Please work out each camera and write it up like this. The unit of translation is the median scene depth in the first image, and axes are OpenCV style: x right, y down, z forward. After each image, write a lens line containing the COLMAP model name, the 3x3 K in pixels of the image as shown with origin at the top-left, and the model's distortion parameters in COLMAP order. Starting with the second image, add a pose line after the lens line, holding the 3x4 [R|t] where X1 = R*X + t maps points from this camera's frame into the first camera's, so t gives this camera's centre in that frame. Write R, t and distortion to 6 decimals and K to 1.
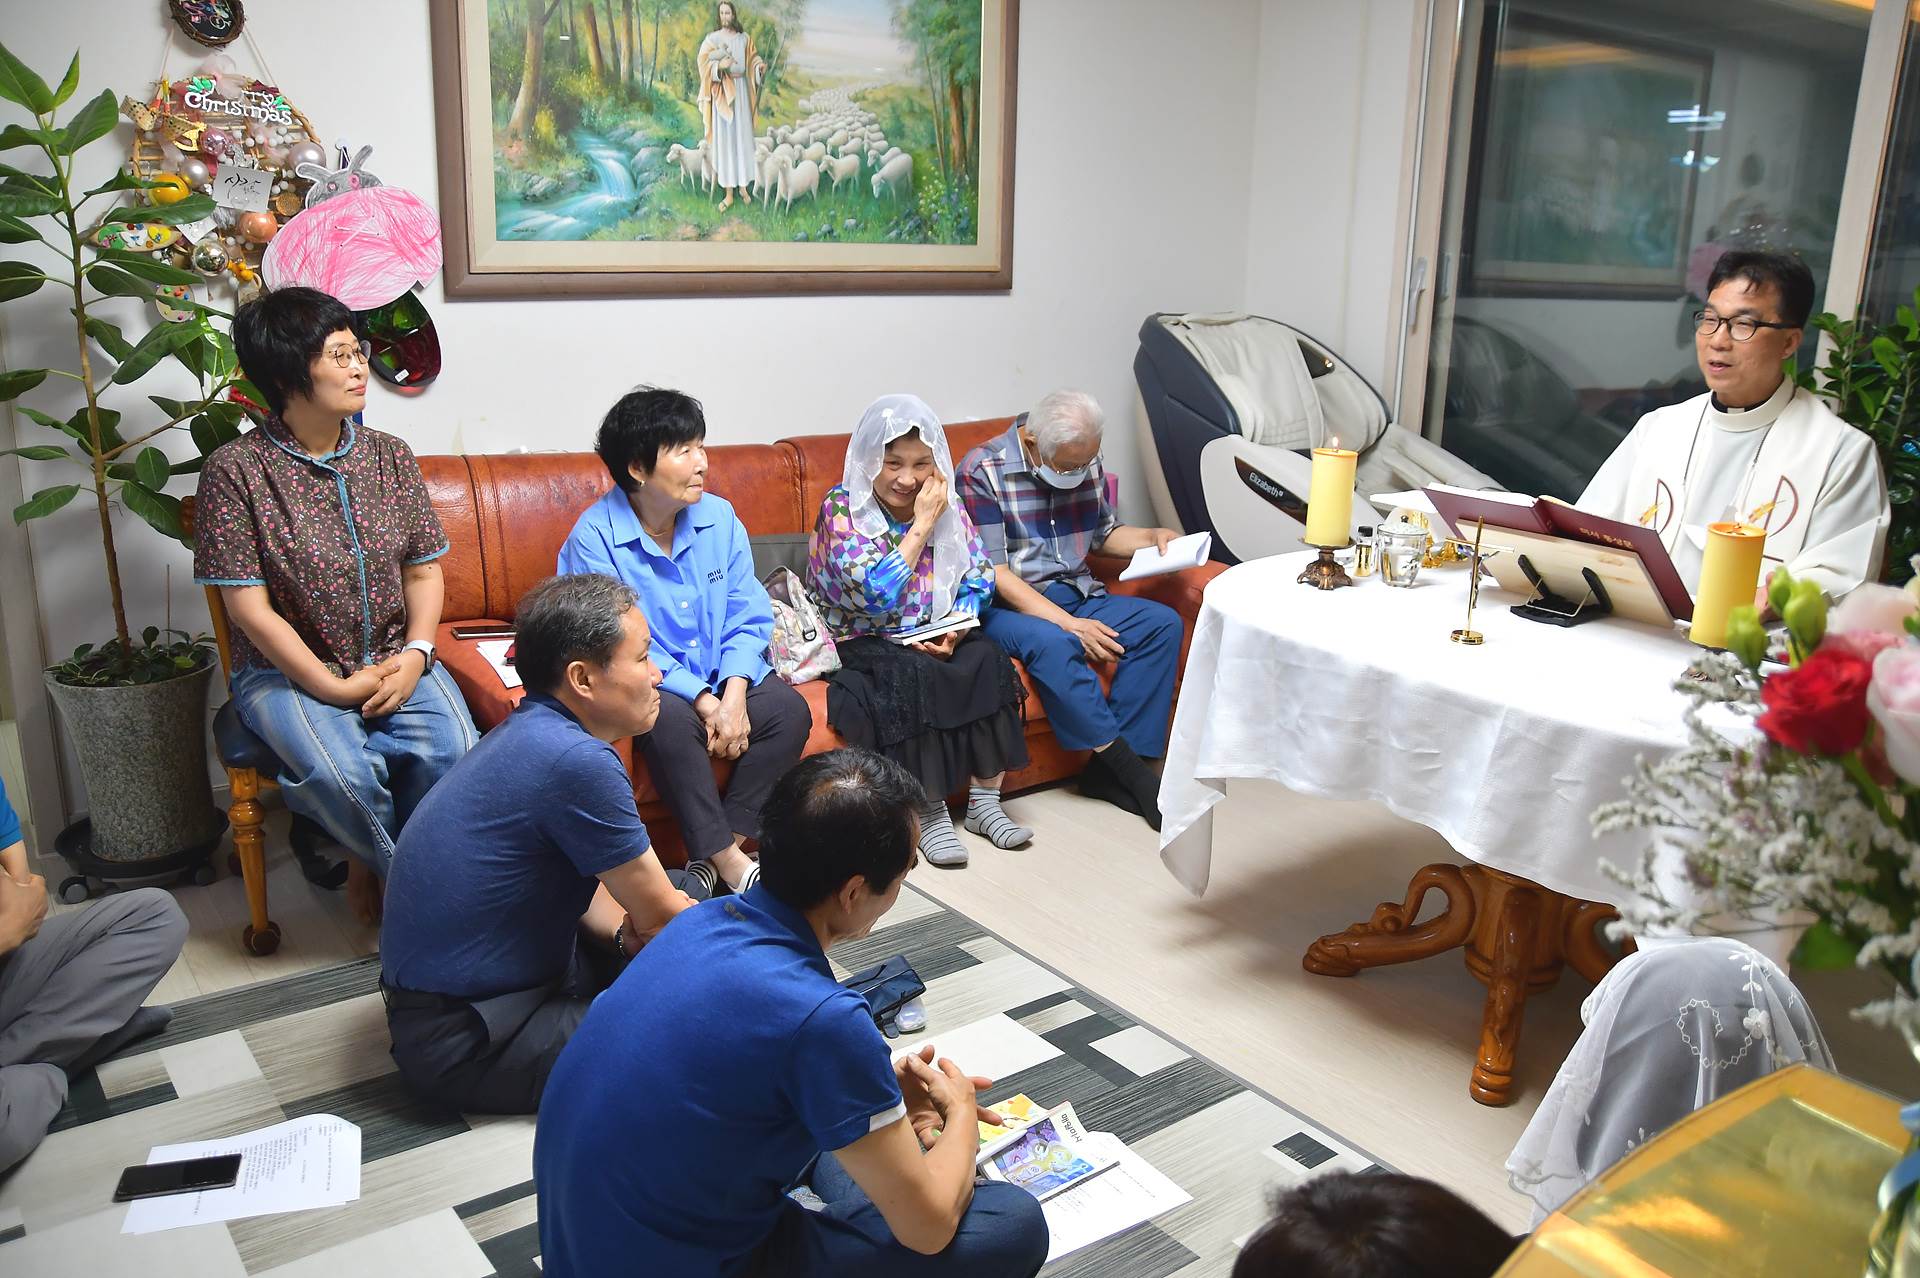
lens RADIAL K [[1531.6, 0, 960.0], [0, 1531.6, 639.0], [0, 0, 1]] dist [-0.138967, 0.109898]
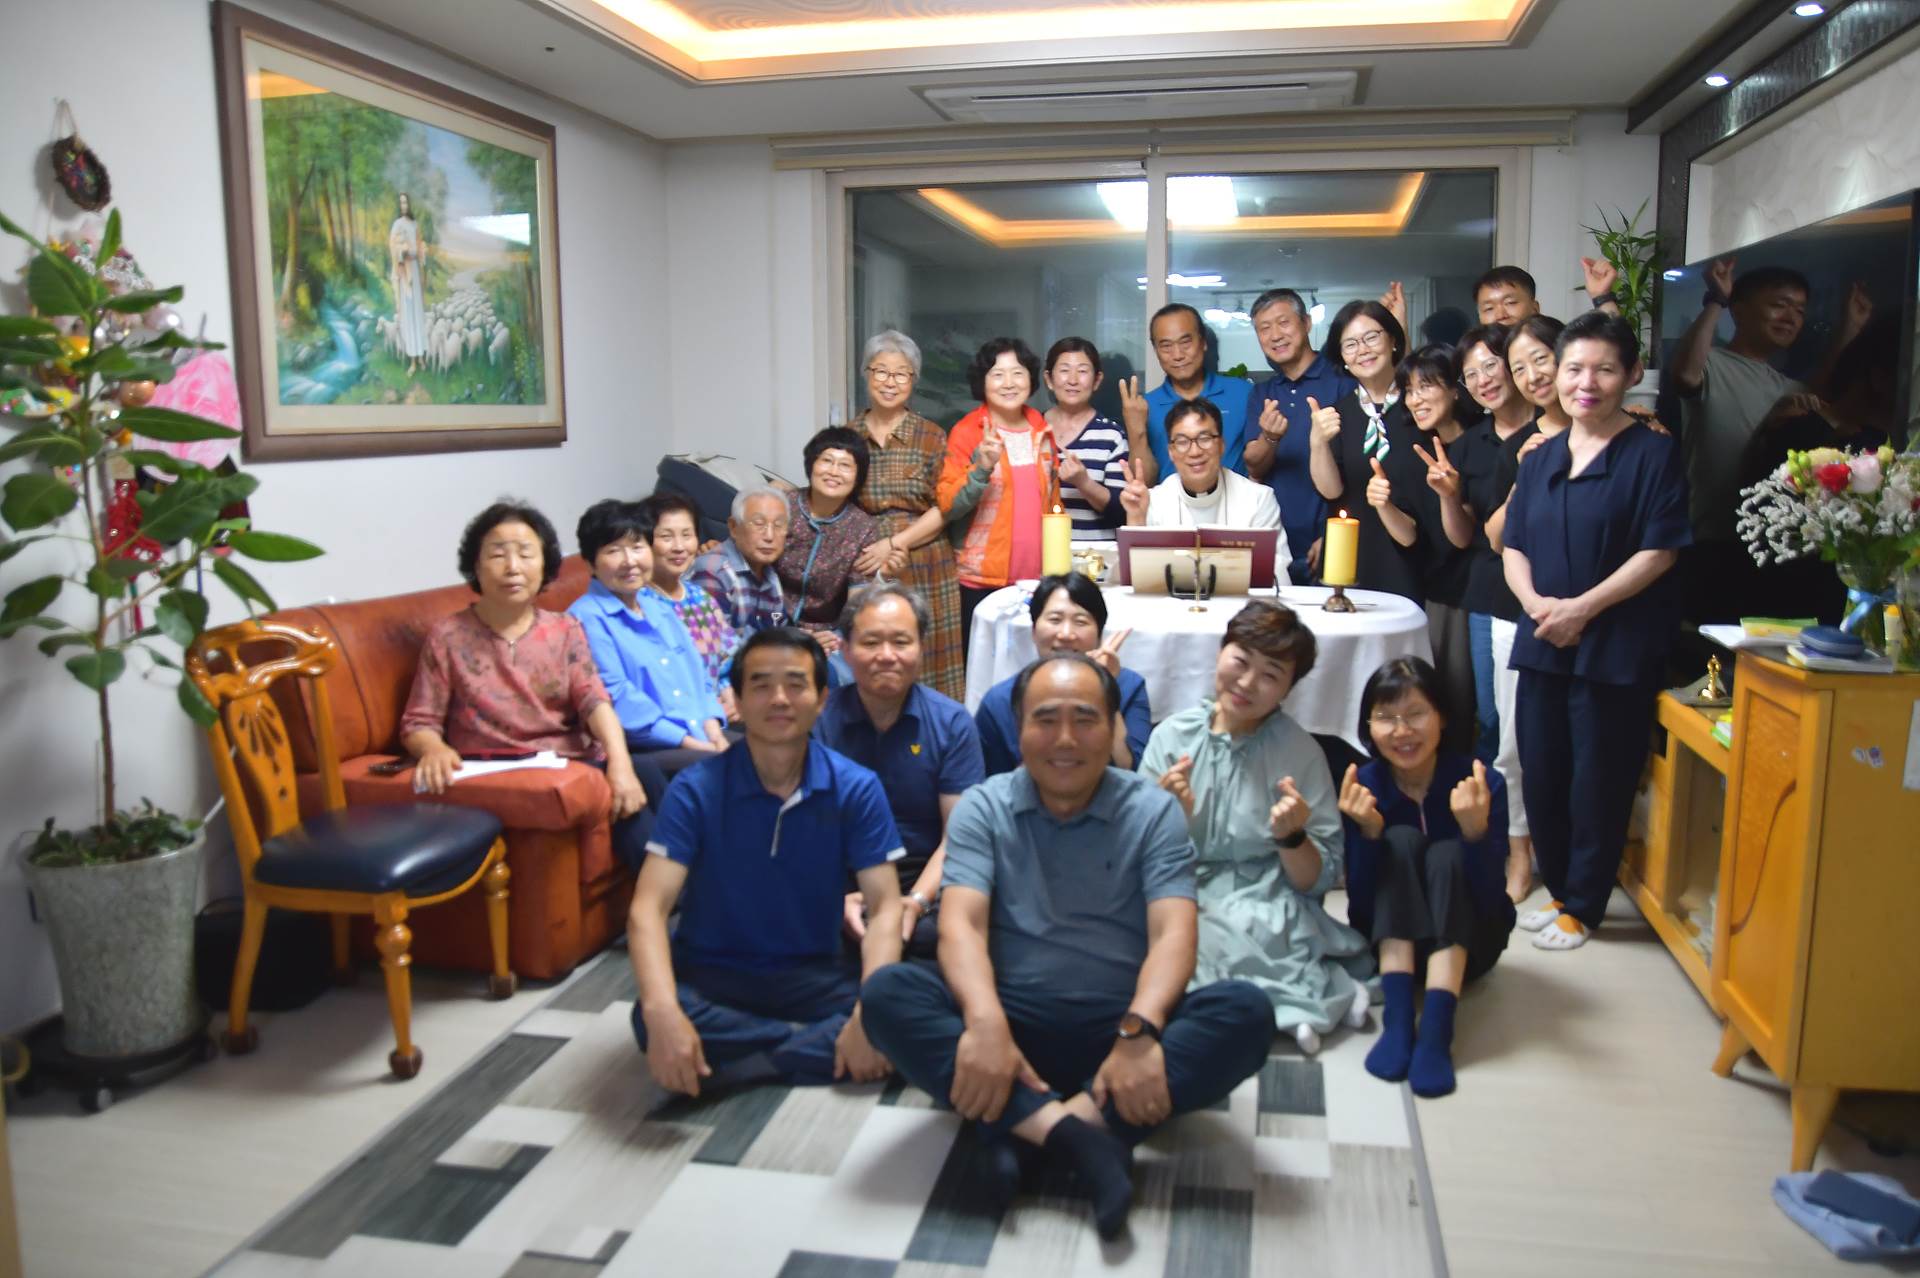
lens RADIAL K [[1531.6, 0, 960.0], [0, 1531.6, 639.0], [0, 0, 1]] dist [-0.138967, 0.109898]
pose [[0.750406, -0.134686, 0.647109, -0.603744], [0.210304, 0.976794, -0.040570, 0.033580], [-0.626628, 0.166533, 0.761317, -0.057673]]
